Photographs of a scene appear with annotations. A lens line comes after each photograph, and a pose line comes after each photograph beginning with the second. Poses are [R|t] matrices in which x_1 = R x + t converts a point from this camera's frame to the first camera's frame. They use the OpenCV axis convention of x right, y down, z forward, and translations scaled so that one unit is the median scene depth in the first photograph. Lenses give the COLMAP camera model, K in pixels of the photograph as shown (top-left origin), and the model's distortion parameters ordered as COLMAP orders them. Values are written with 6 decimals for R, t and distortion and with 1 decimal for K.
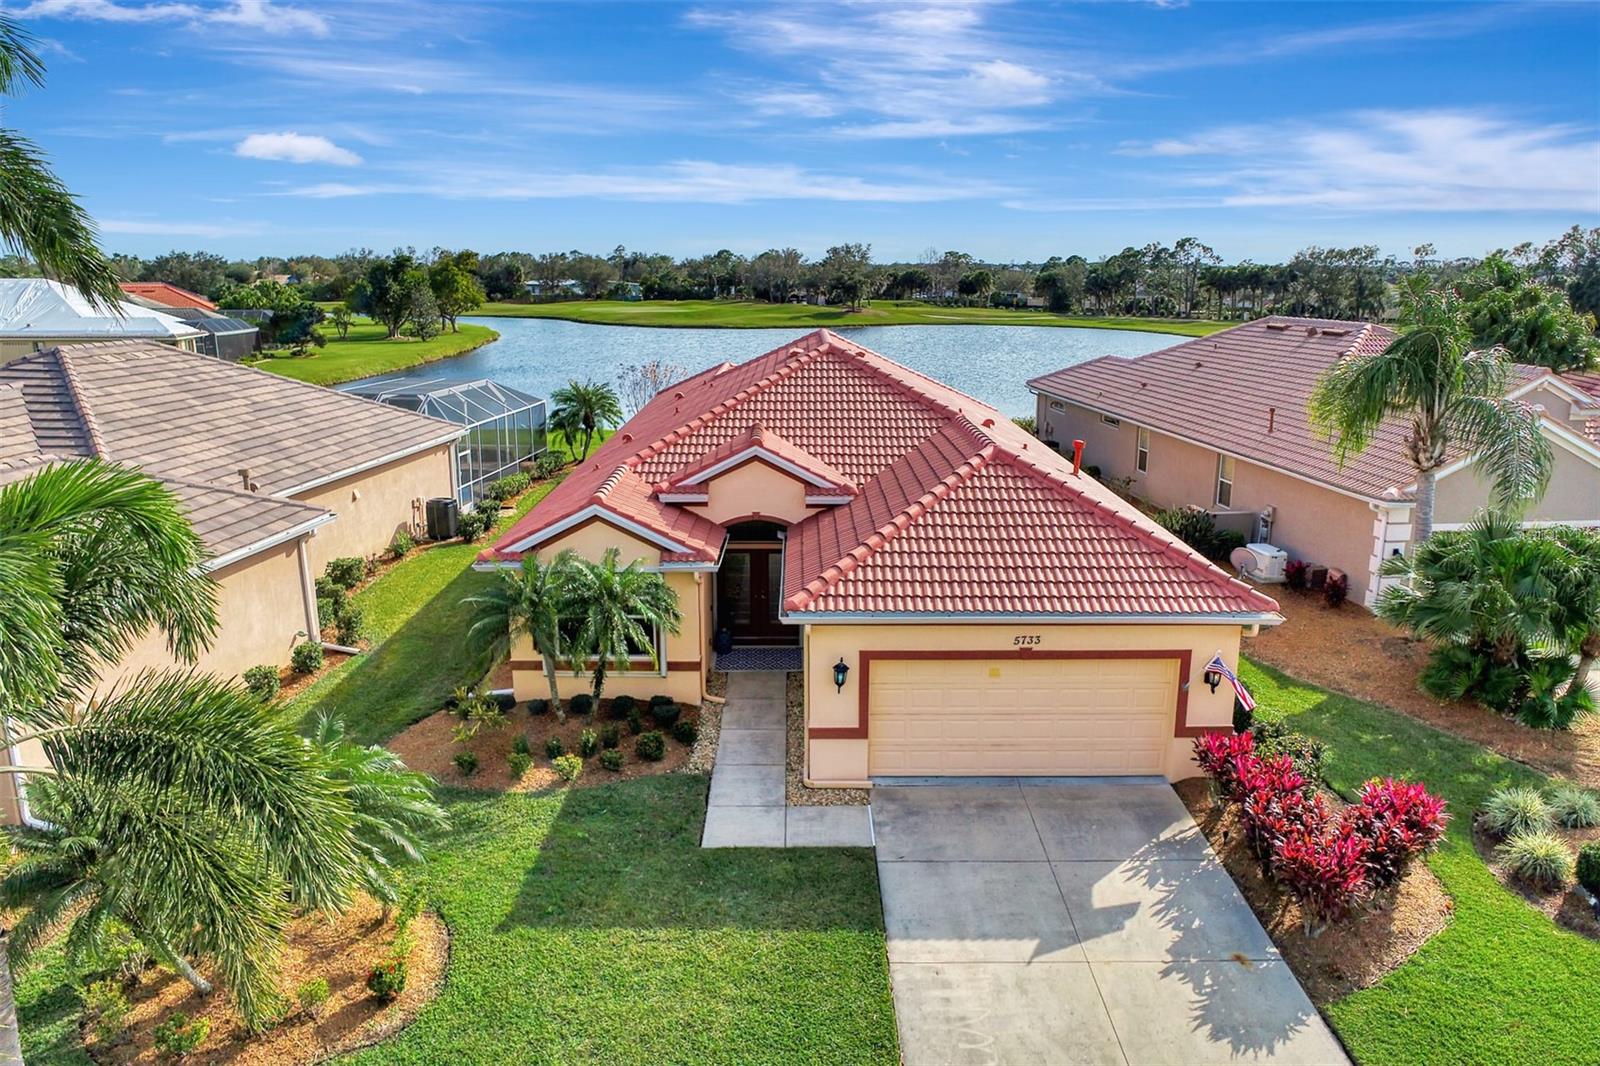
lens RADIAL K [[1089.9, 0, 802.9], [0, 1089.9, 532.7], [0, 0, 1]] dist [-0.006610, 0.000057]
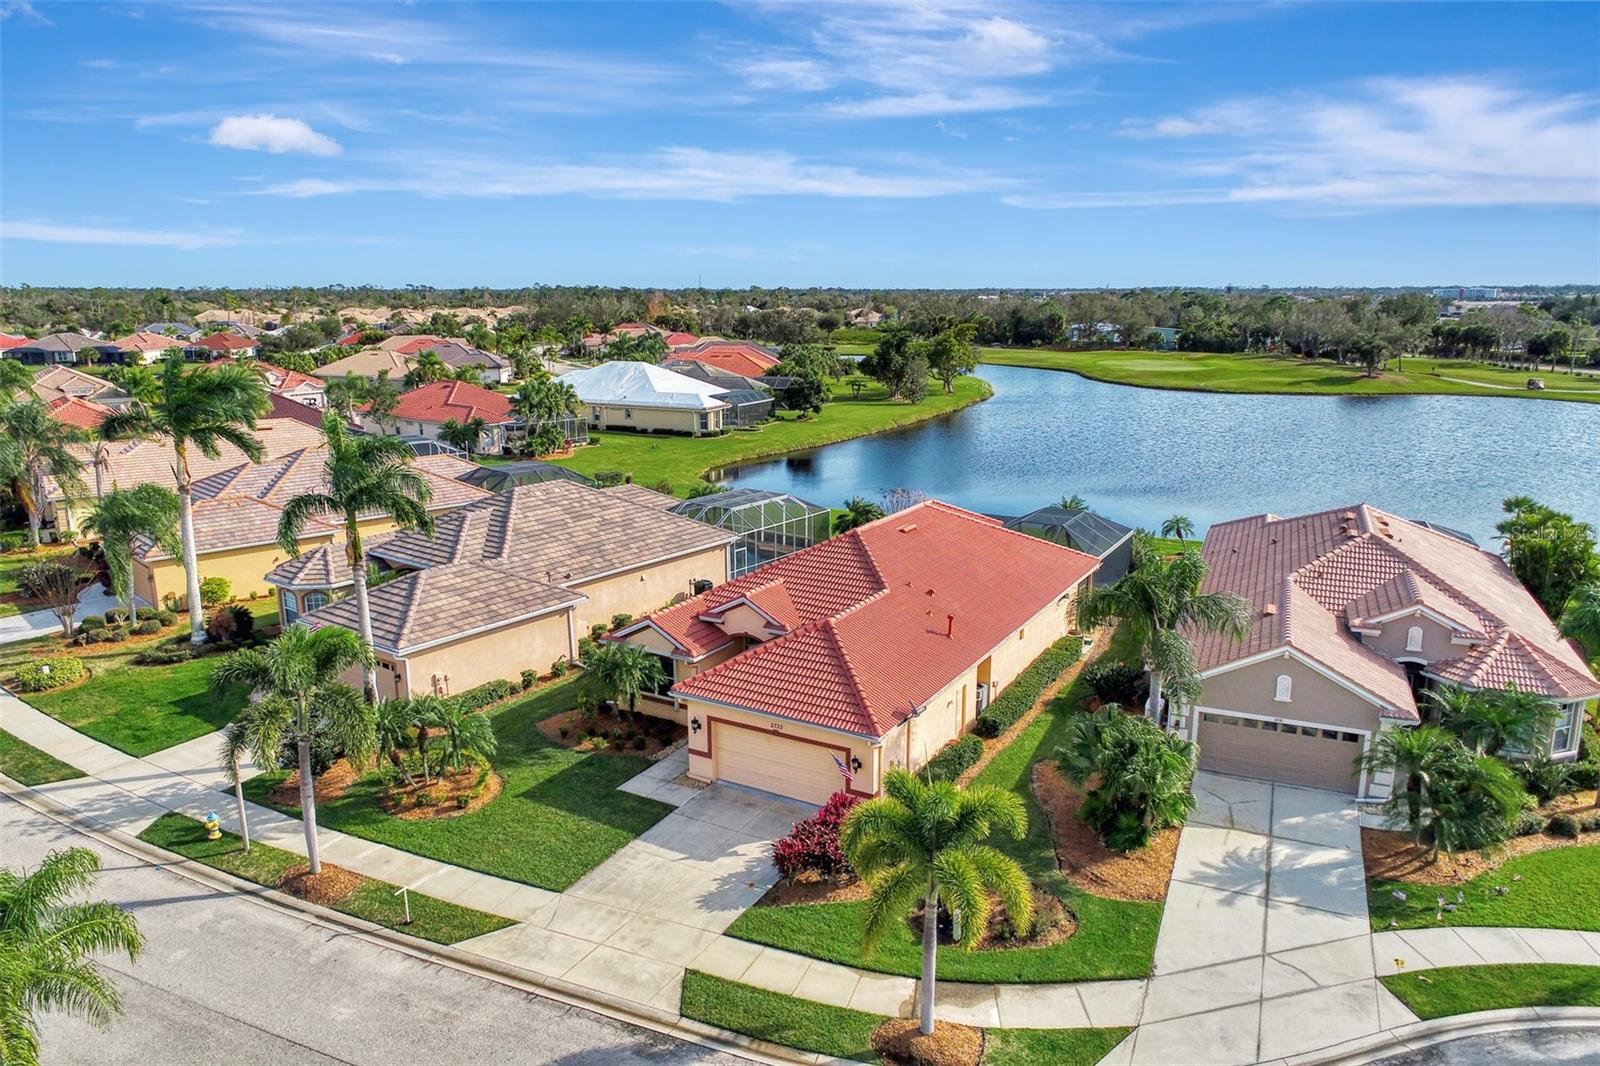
lens RADIAL K [[1089.9, 0, 802.9], [0, 1089.9, 532.7], [0, 0, 1]] dist [-0.006610, 0.000057]
pose [[0.859166, 0.106361, -0.500521, 0.985561], [-0.113748, 0.993383, 0.015841, -0.235228], [0.498894, 0.043324, 0.865579, -0.574984]]
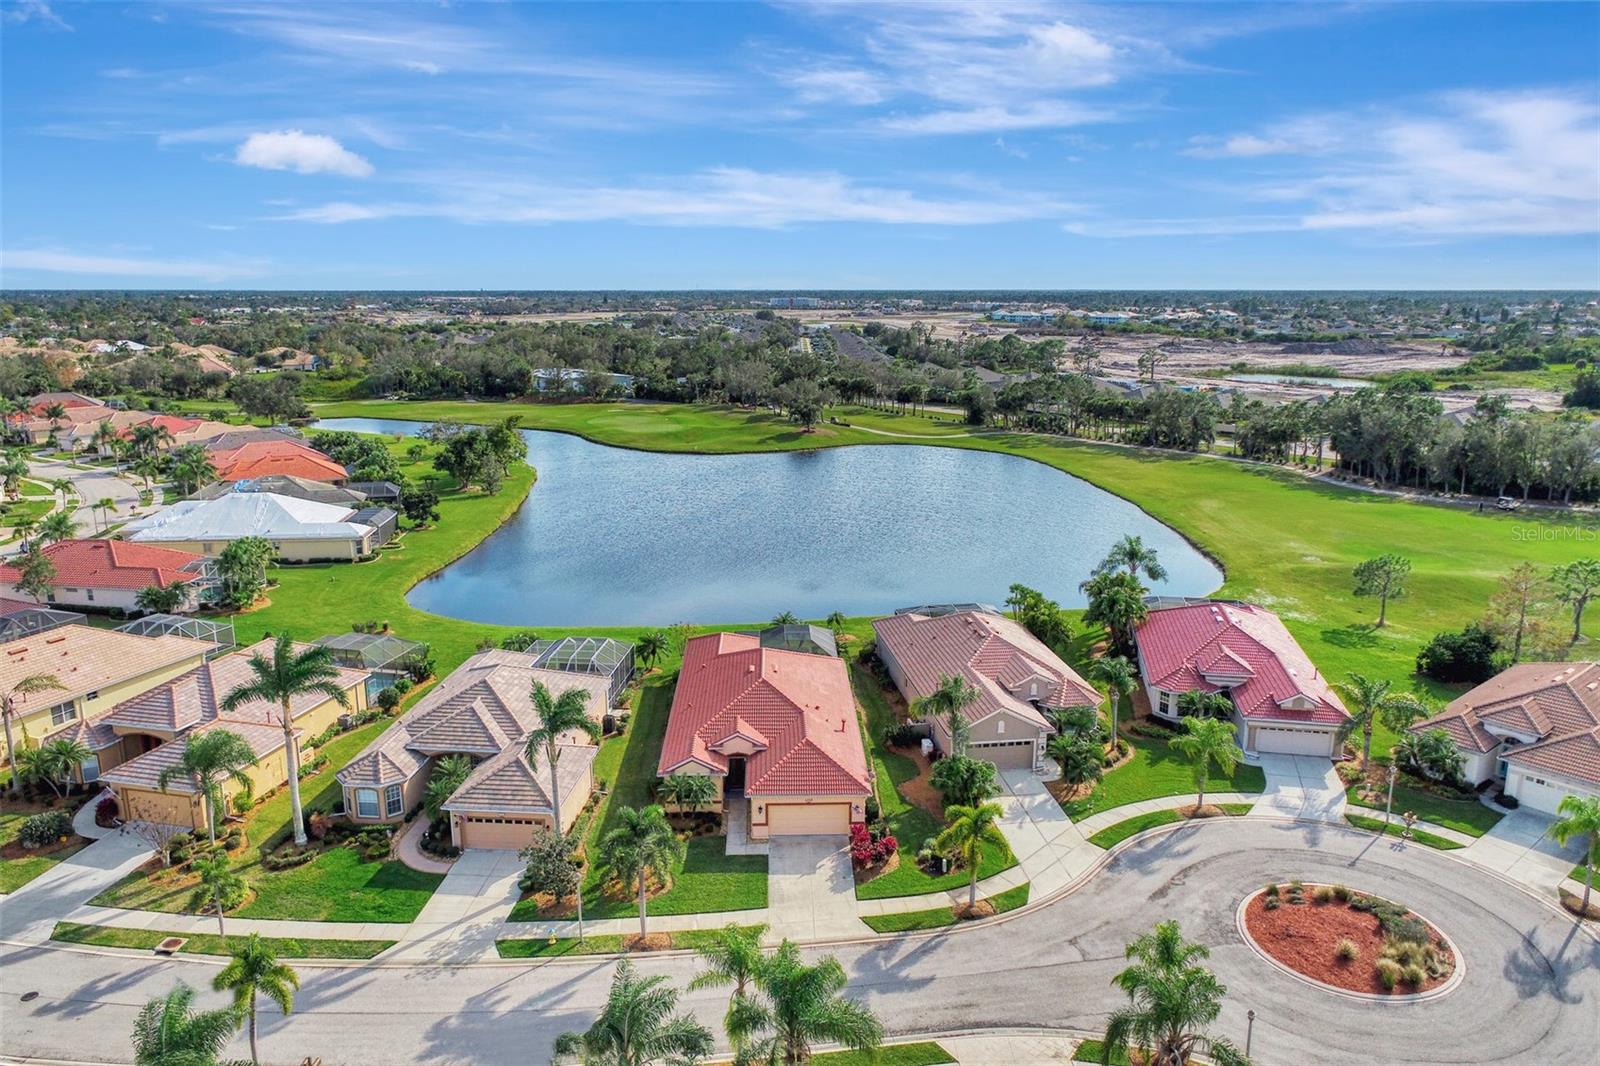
lens RADIAL K [[1097.3, 0, 800.0], [0, 1097.3, 533.0], [0, 0, 1]] dist [-0.003853, -0.001344]
pose [[0.999761, -0.006941, 0.020731, 0.082749], [0.007124, 0.999936, -0.008778, -0.667095], [-0.020669, 0.008924, 0.999747, -2.369150]]
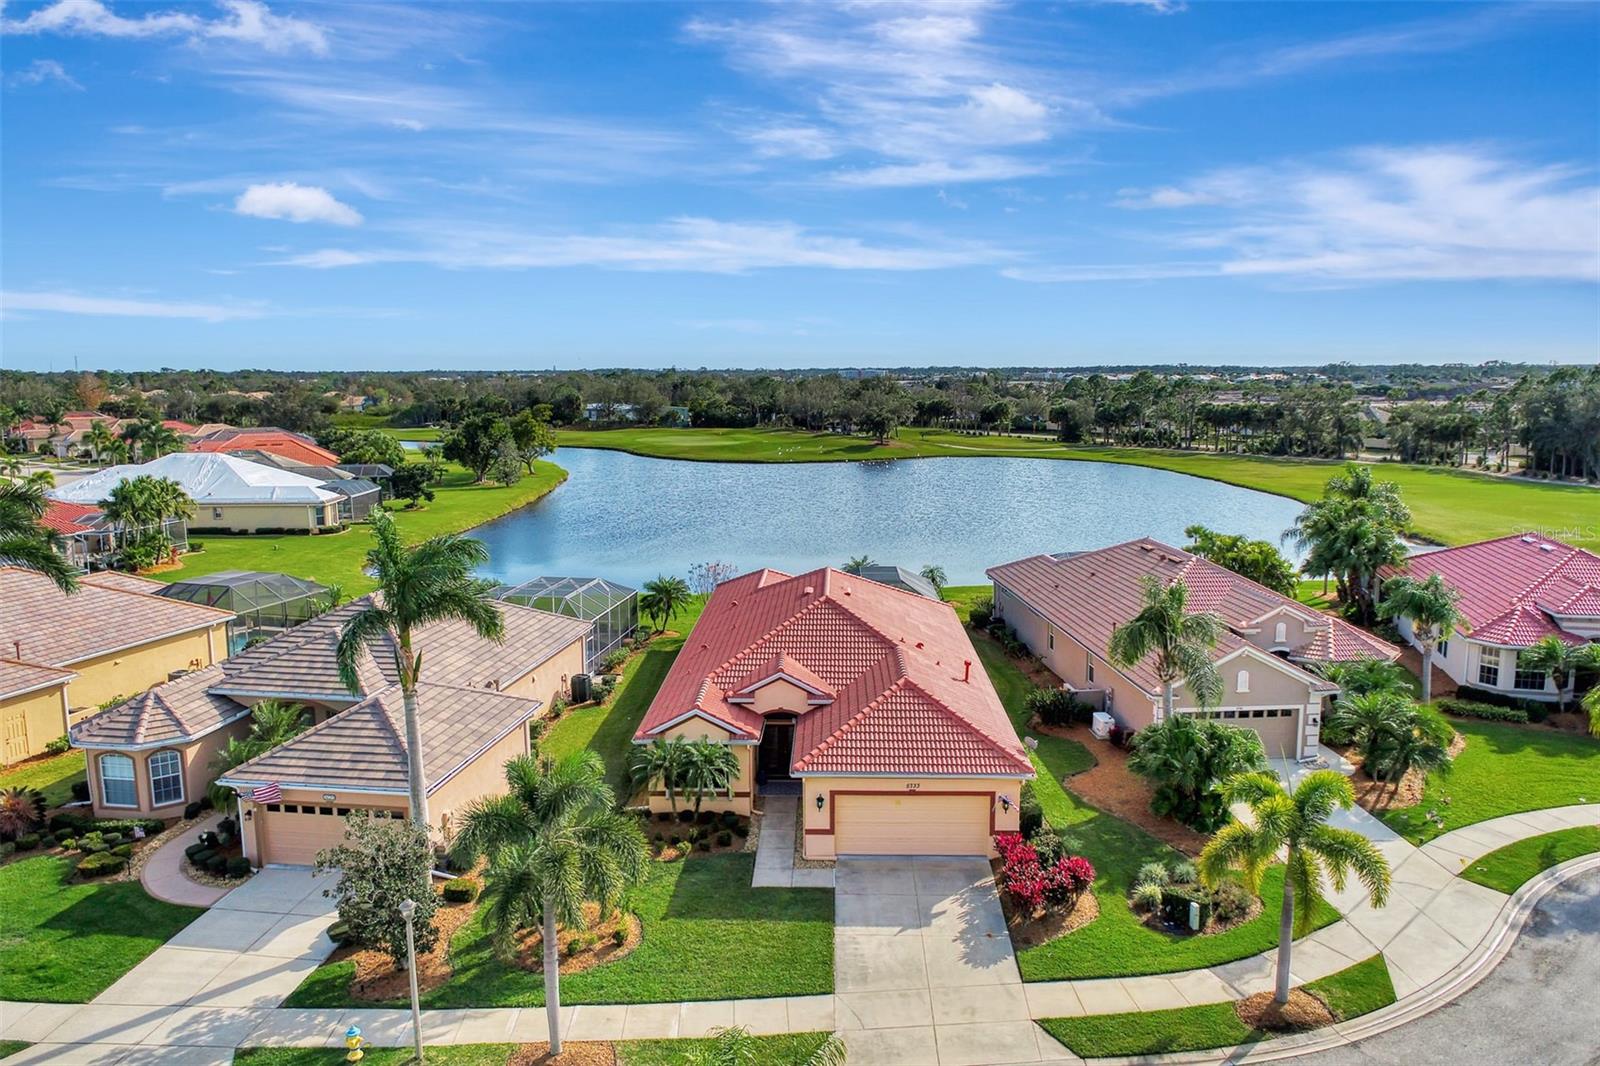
lens RADIAL K [[1089.9, 0, 802.9], [0, 1089.9, 532.7], [0, 0, 1]] dist [-0.006610, 0.000057]
pose [[0.999317, -0.000971, -0.036954, 0.063839], [-0.002223, 0.996268, -0.086290, -0.158828], [0.036899, 0.086313, 0.995584, -0.865612]]
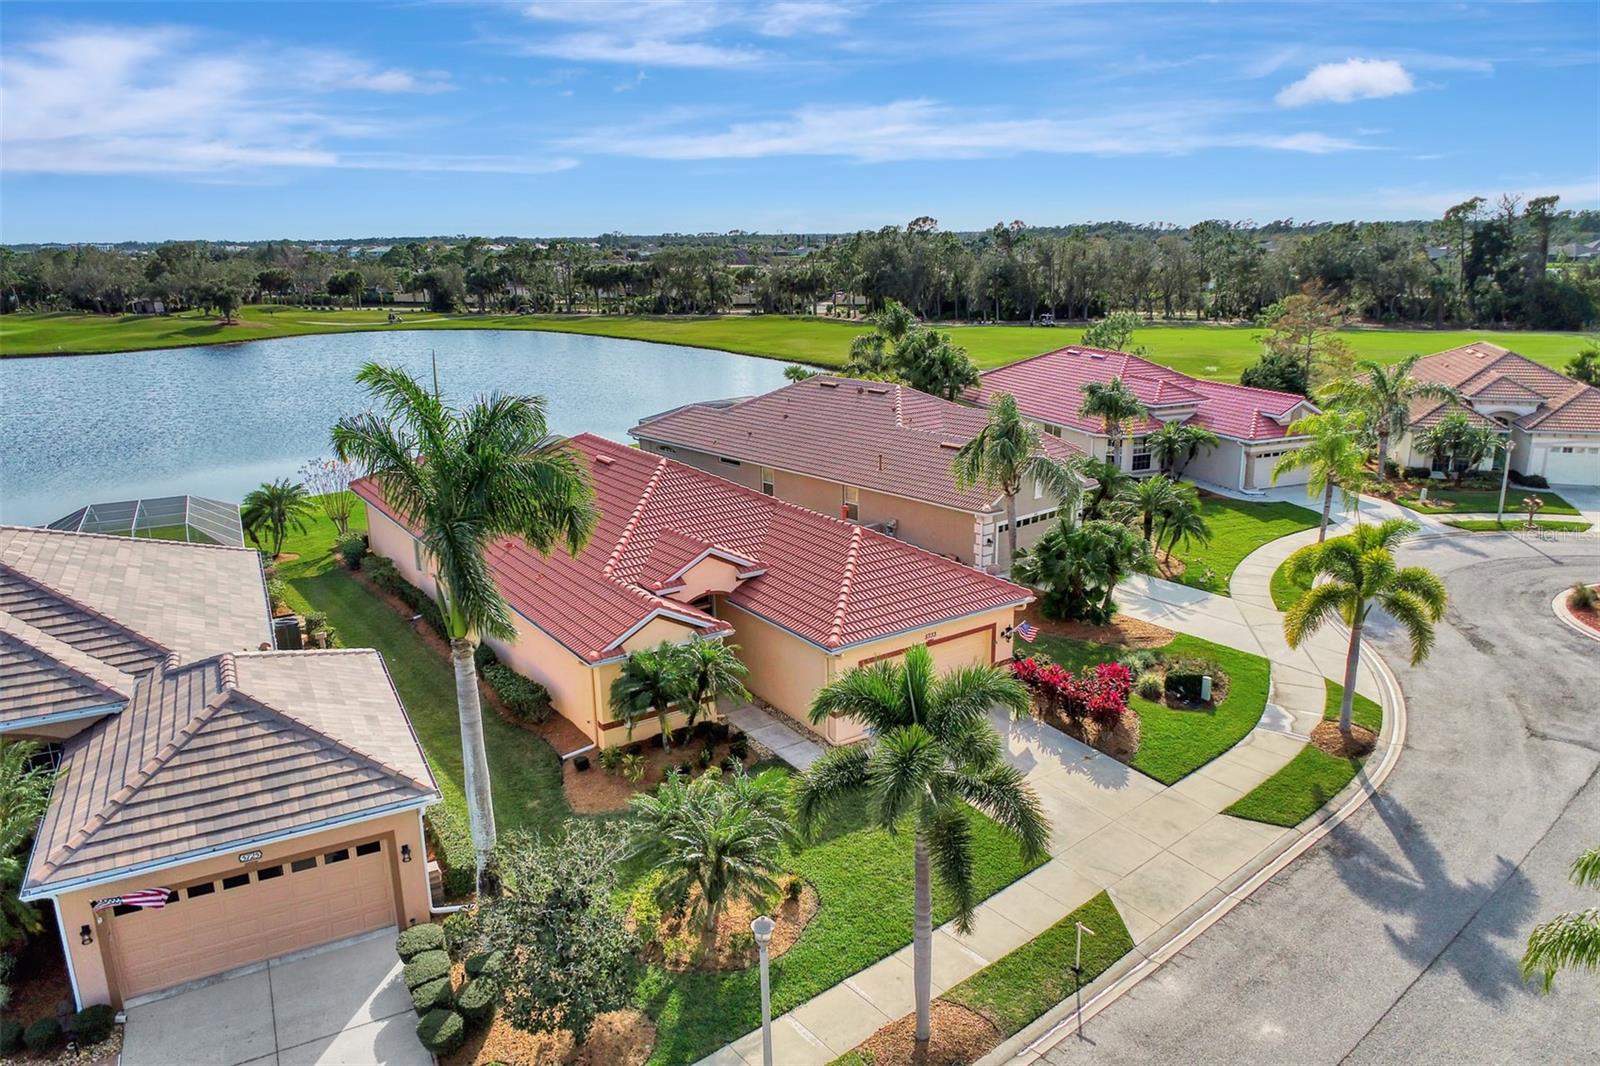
lens RADIAL K [[1097.3, 0, 800.0], [0, 1097.3, 533.0], [0, 0, 1]] dist [-0.003853, -0.001344]
pose [[0.824210, -0.159034, 0.543494, -0.786744], [0.145070, 0.987025, 0.068820, -0.191626], [-0.547387, 0.022122, 0.836587, -0.358710]]
